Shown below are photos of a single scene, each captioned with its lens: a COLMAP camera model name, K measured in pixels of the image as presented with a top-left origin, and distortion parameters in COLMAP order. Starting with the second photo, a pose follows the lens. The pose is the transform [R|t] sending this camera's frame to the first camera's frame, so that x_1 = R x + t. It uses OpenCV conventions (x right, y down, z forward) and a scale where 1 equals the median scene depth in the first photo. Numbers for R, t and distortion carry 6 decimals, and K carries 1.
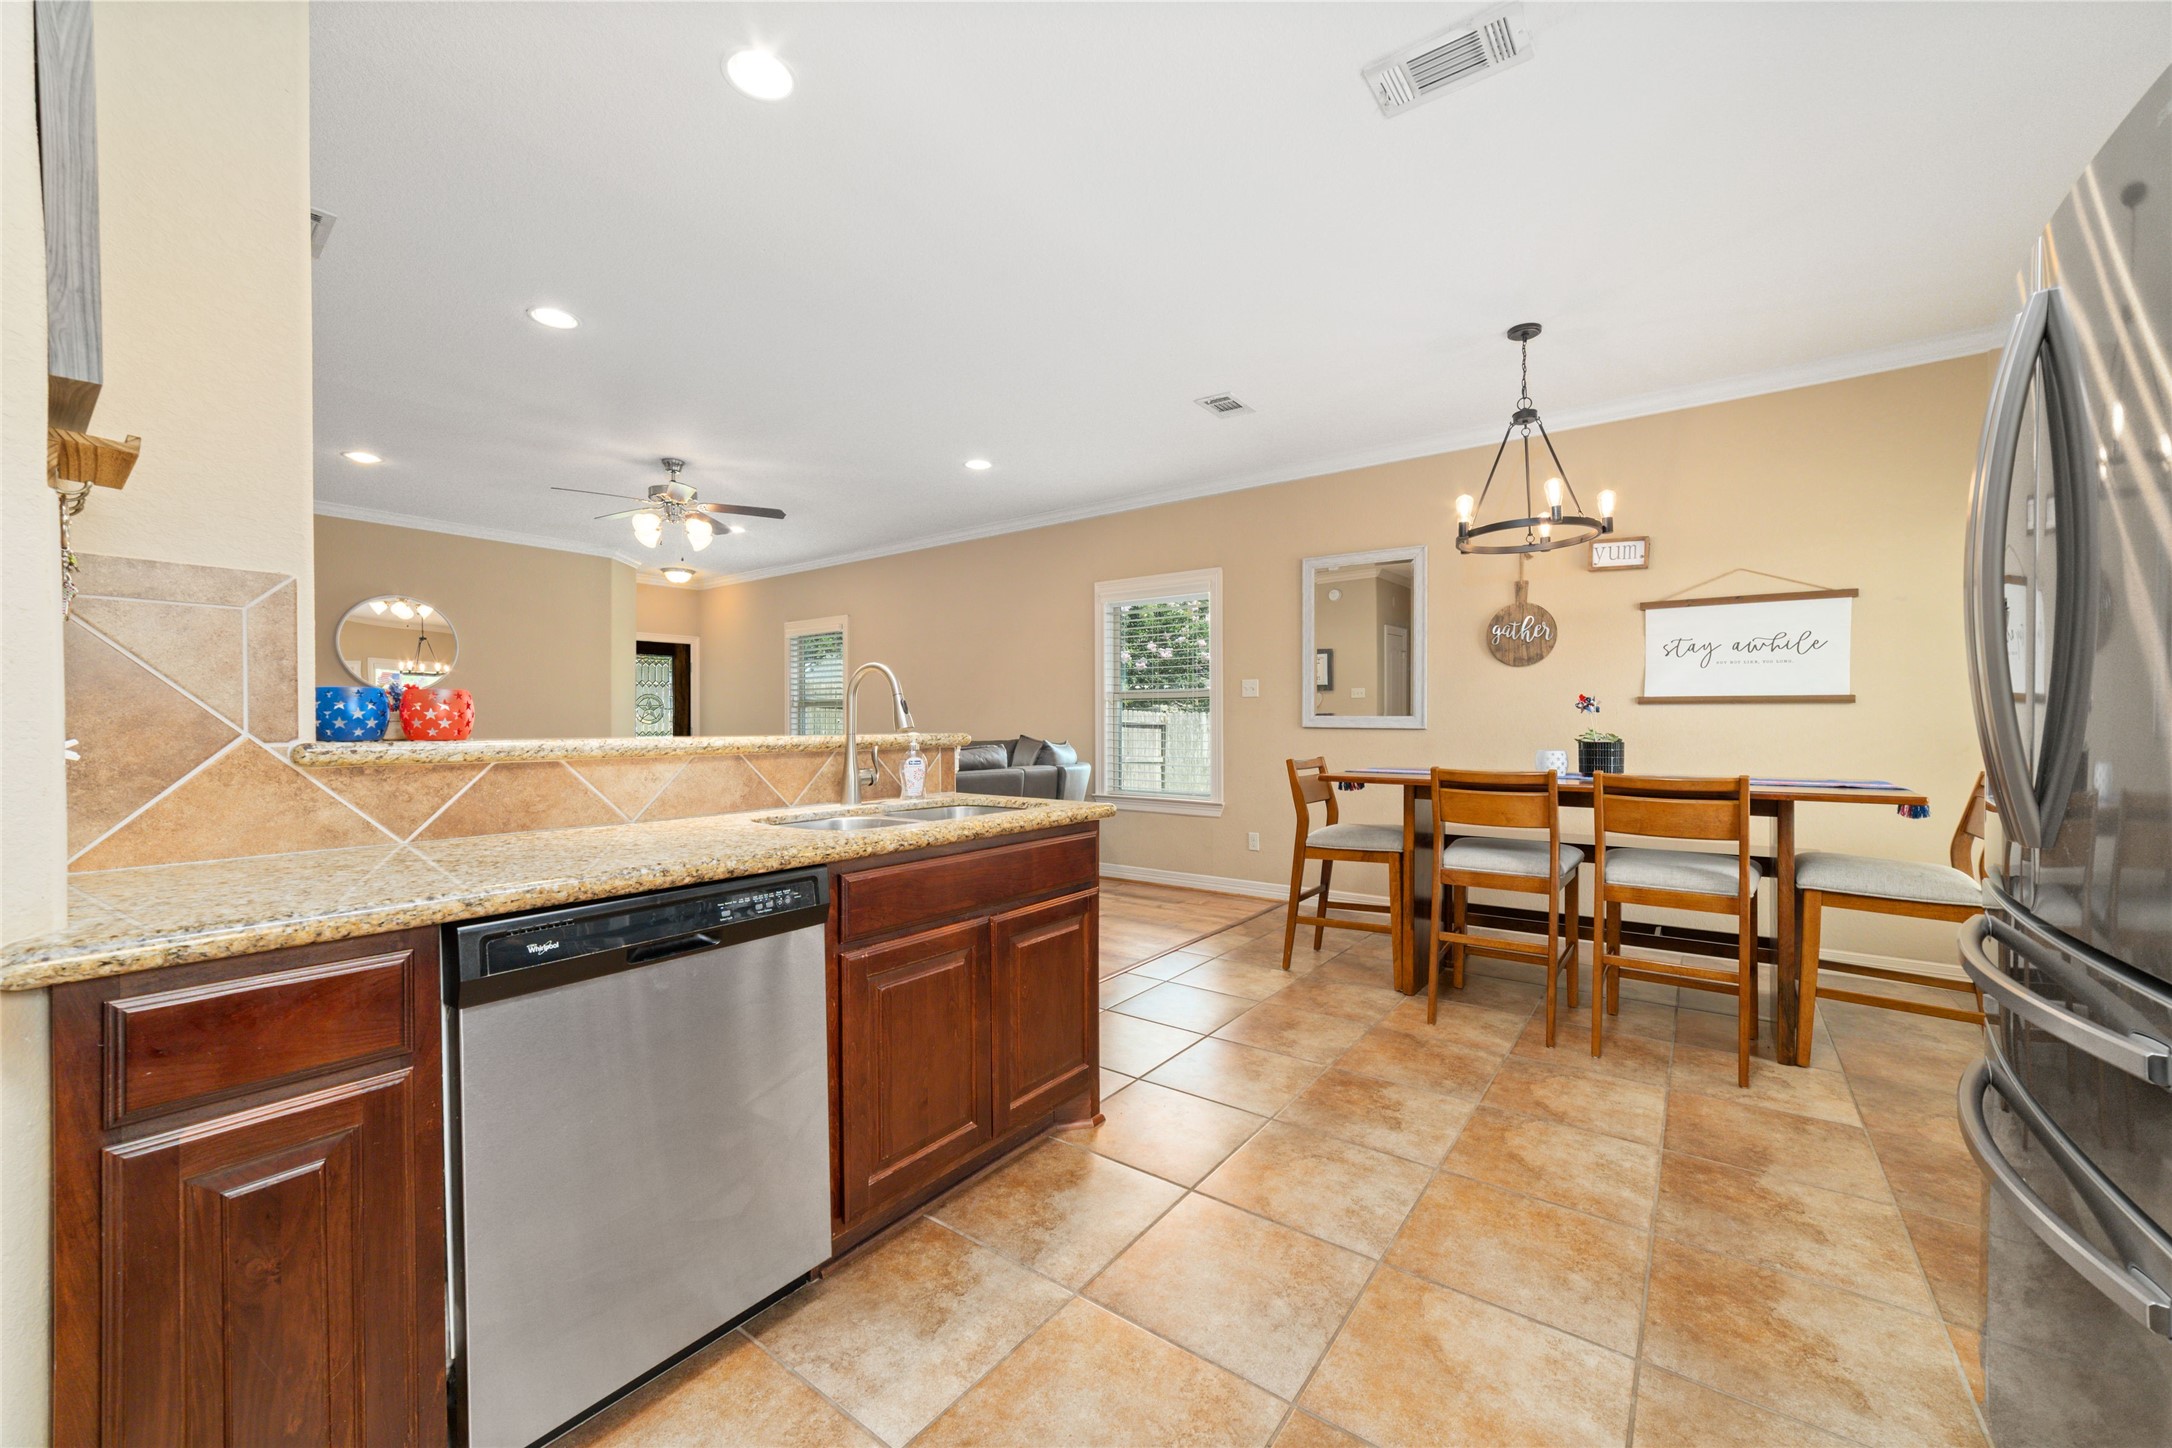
lens RADIAL K [[832.2, 0, 1088.3], [0, 832.2, 713.8], [0, 0, 1]] dist [-0.022096, 0.005813]
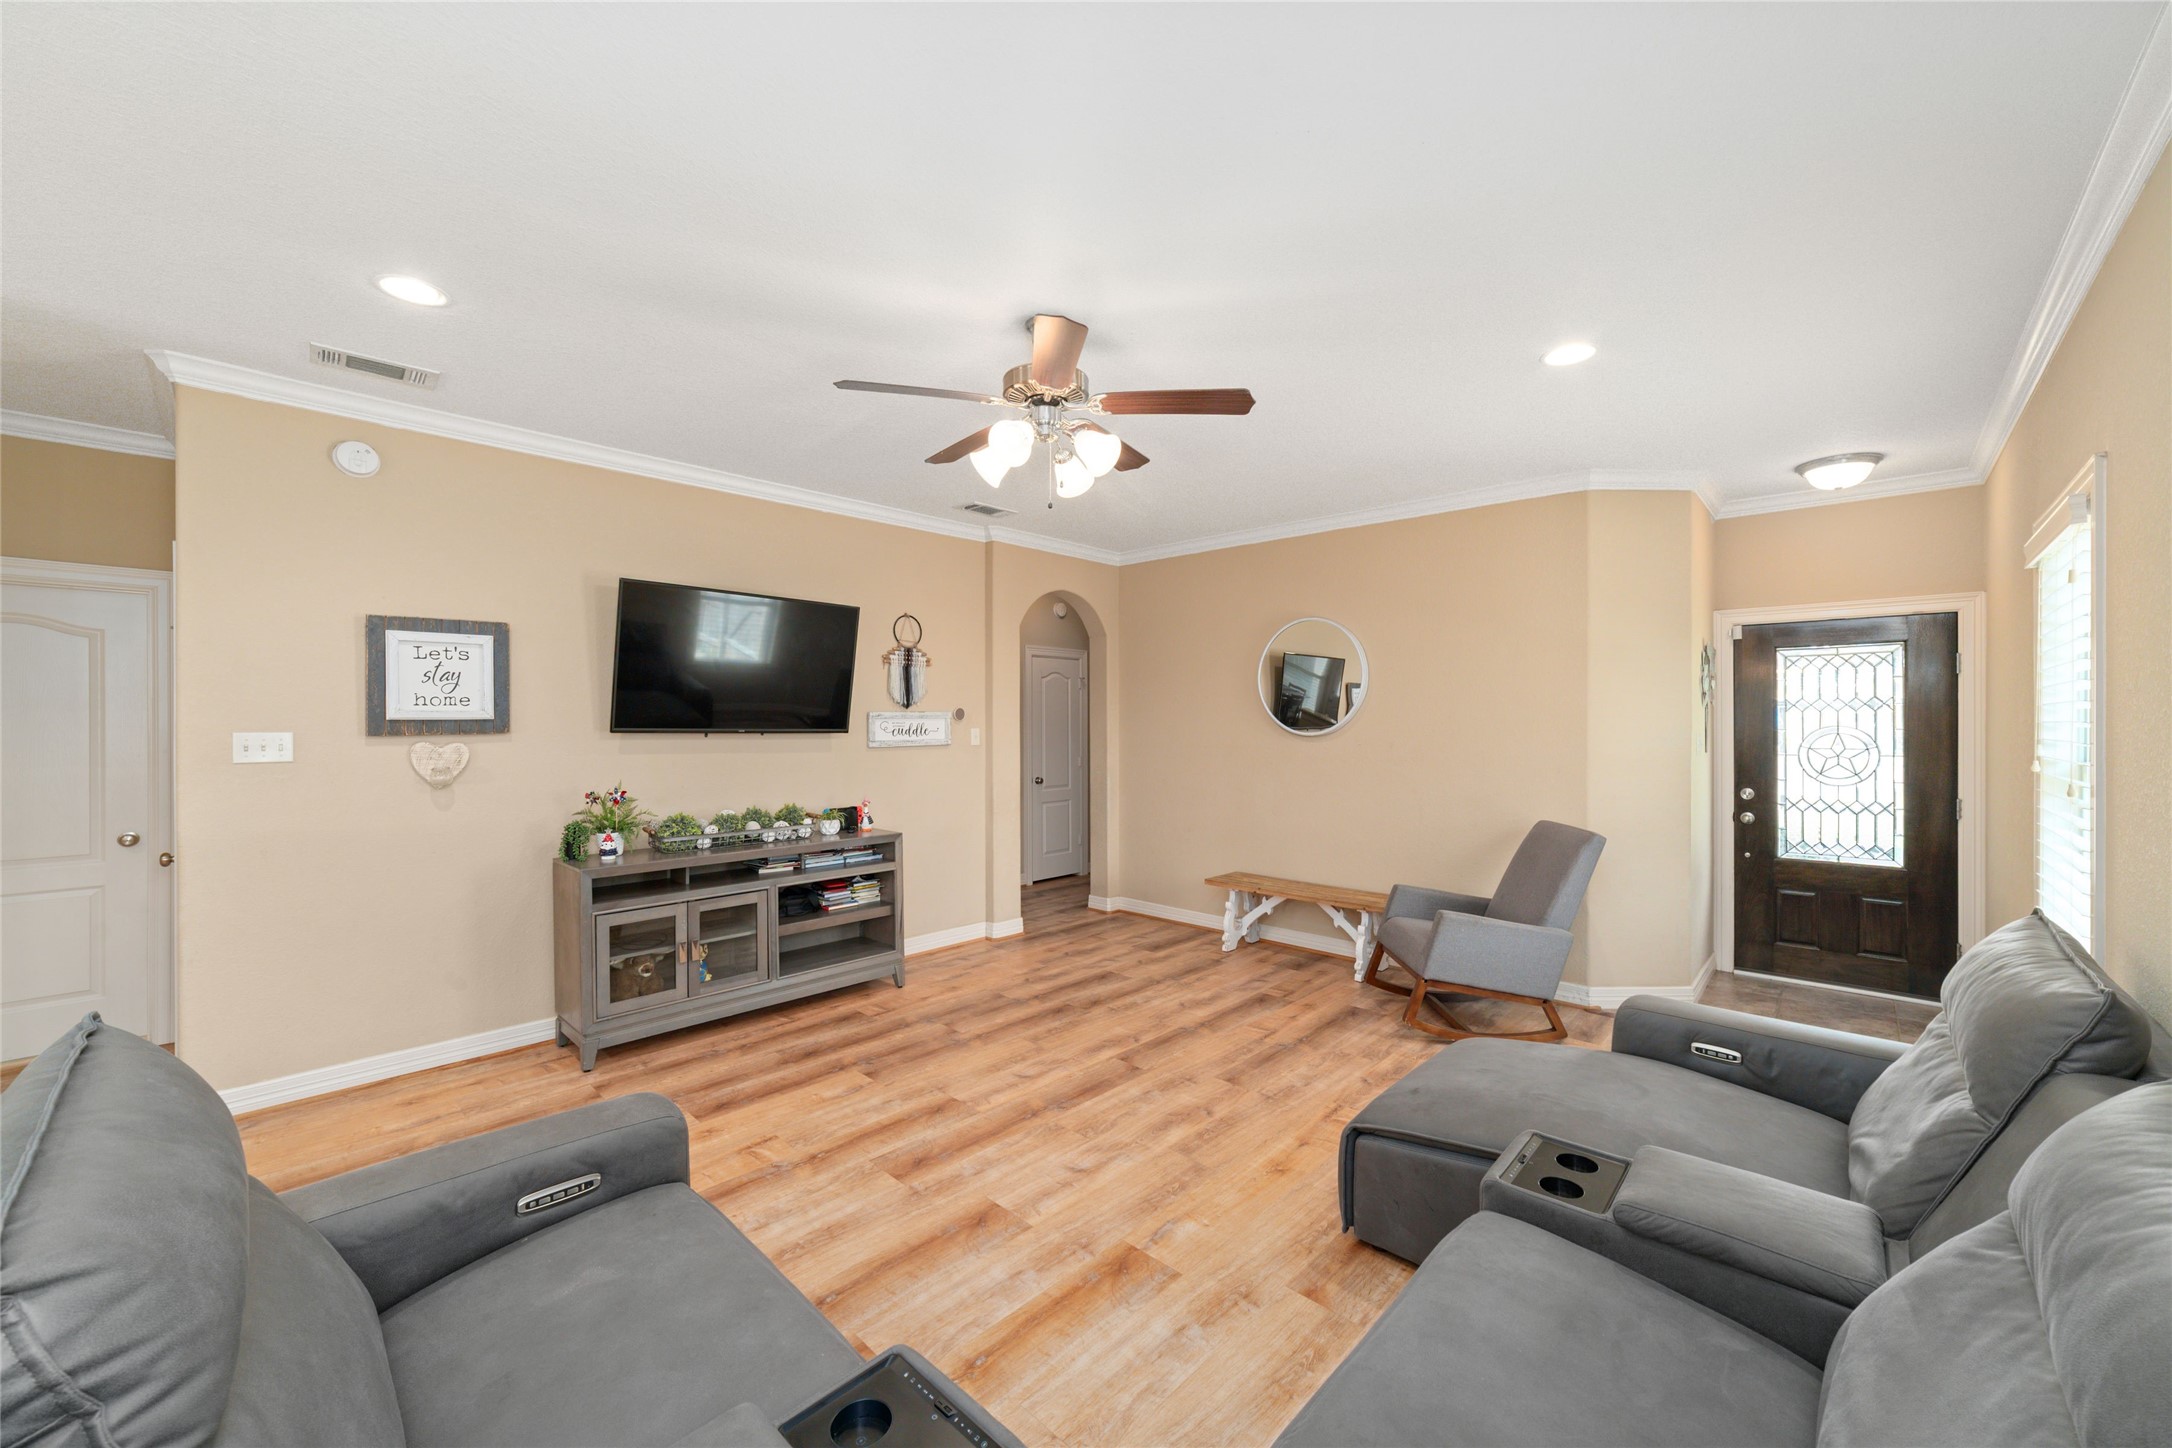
lens RADIAL K [[832.2, 0, 1089.2], [0, 832.2, 735.2], [0, 0, 1]] dist [-0.022096, 0.005813]
pose [[-0.112257, 0.020159, -0.993475, 0.024387], [0.007949, 0.999780, 0.019389, -0.077061], [0.993647, -0.005721, -0.112393, 1.525917]]
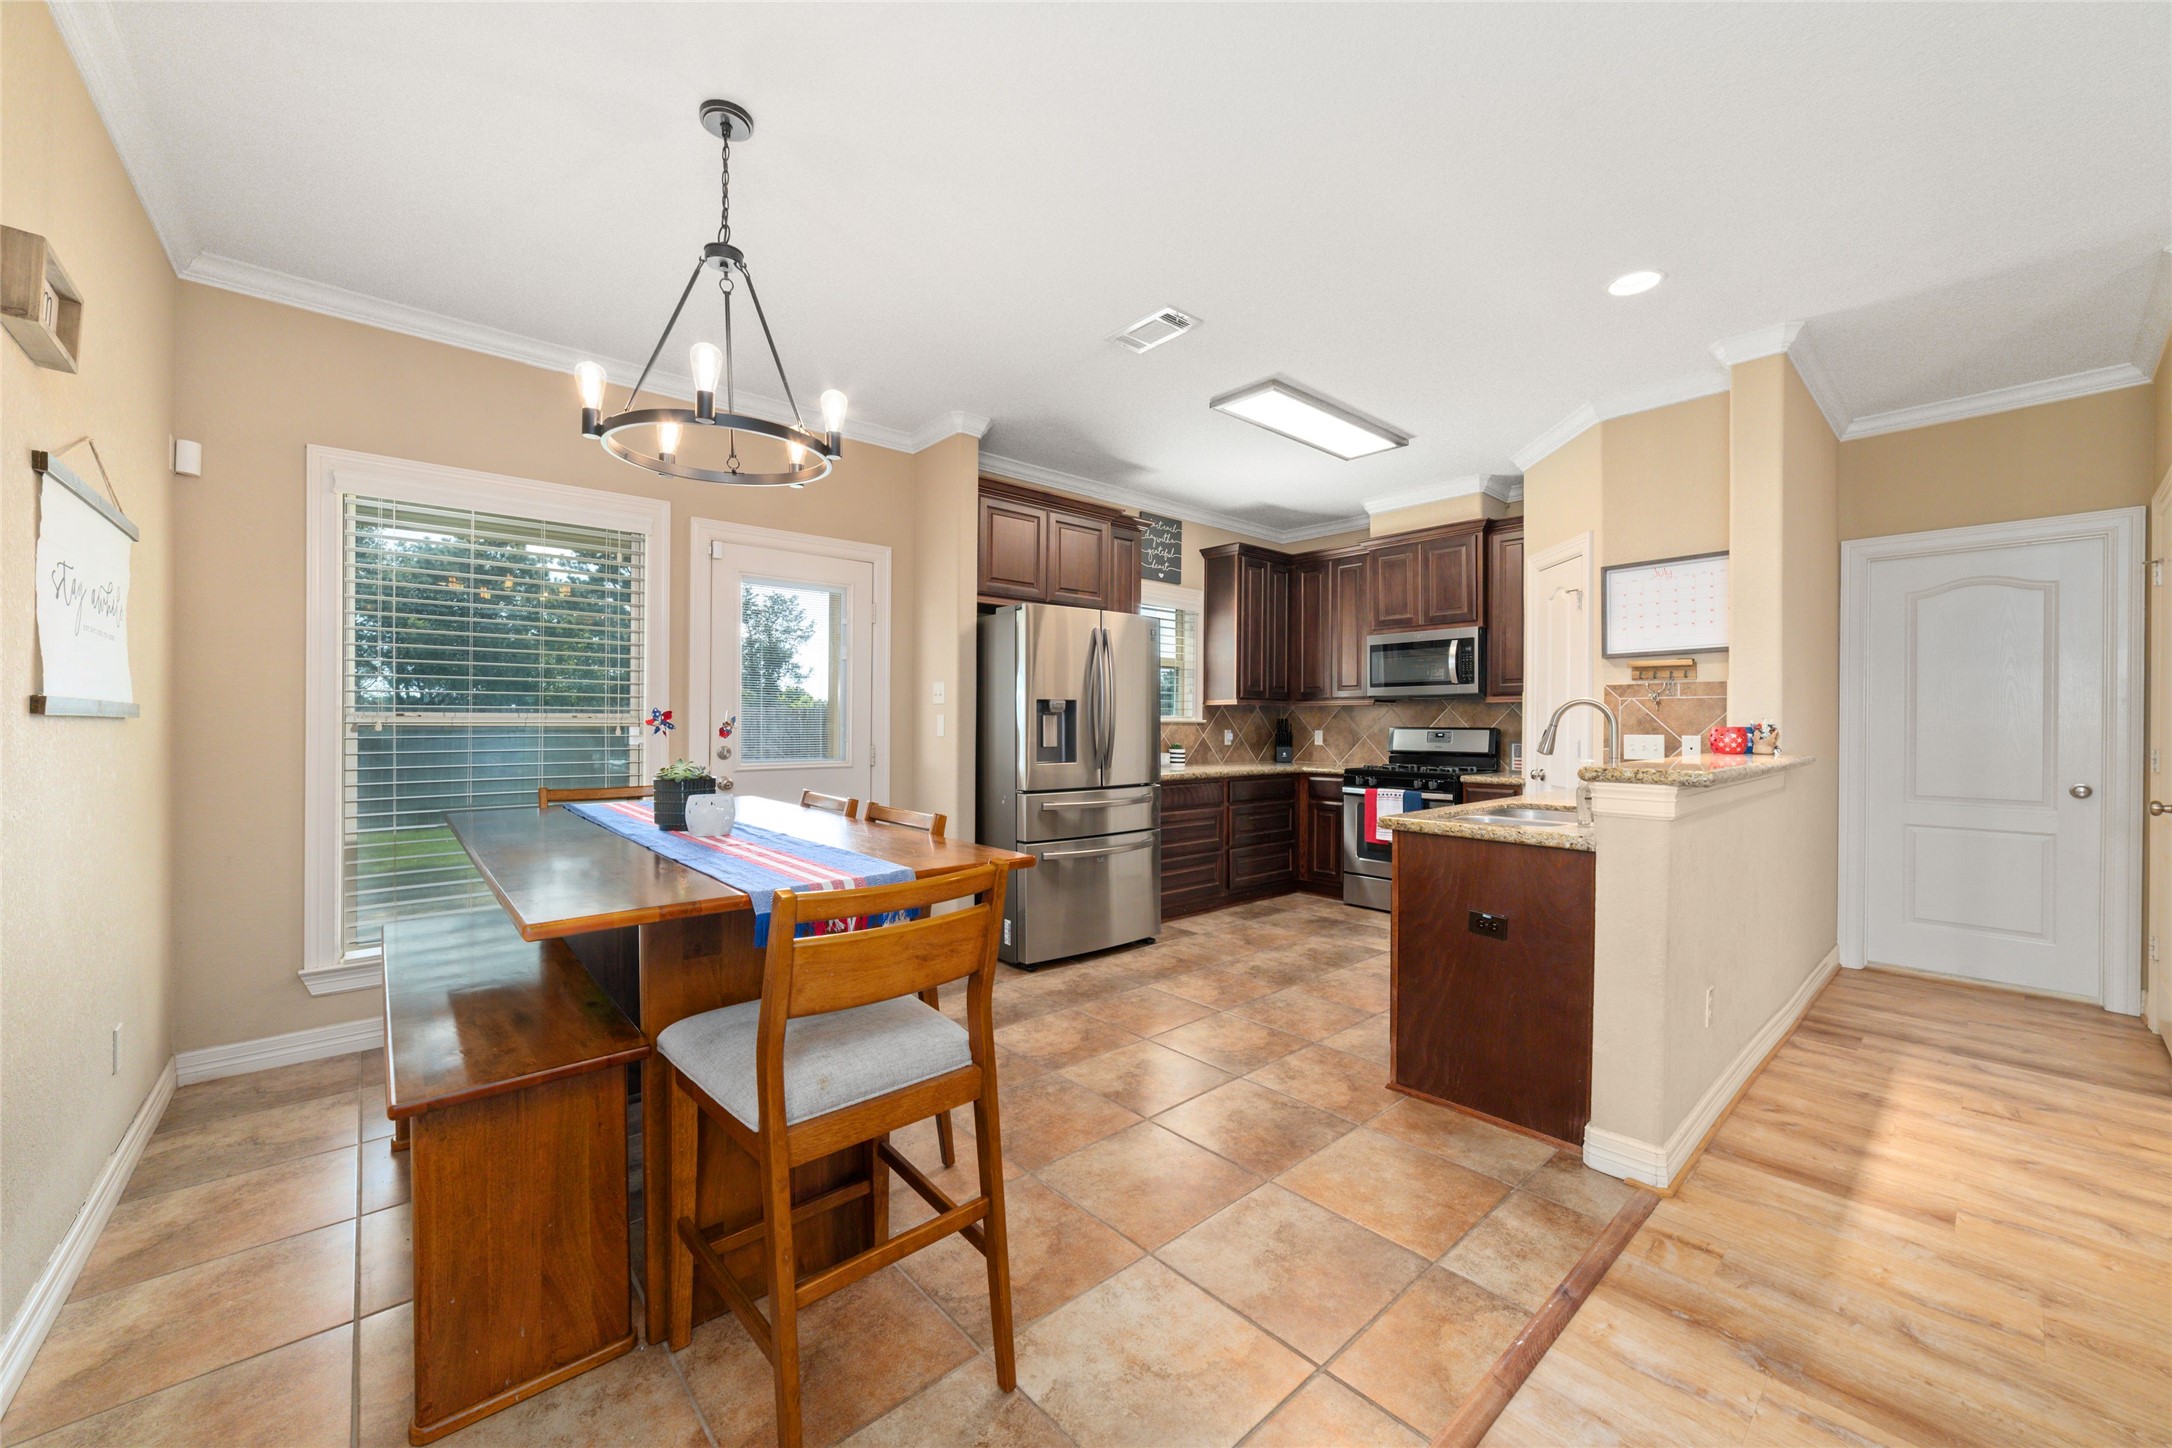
lens RADIAL K [[832.2, 0, 1084.3], [0, 832.2, 723.0], [0, 0, 1]] dist [-0.022096, 0.005813]
pose [[-0.978869, -0.003827, 0.204453, 0.128845], [-0.005461, 0.999958, -0.007427, -0.007728], [-0.204416, -0.008387, -0.978848, 1.434881]]
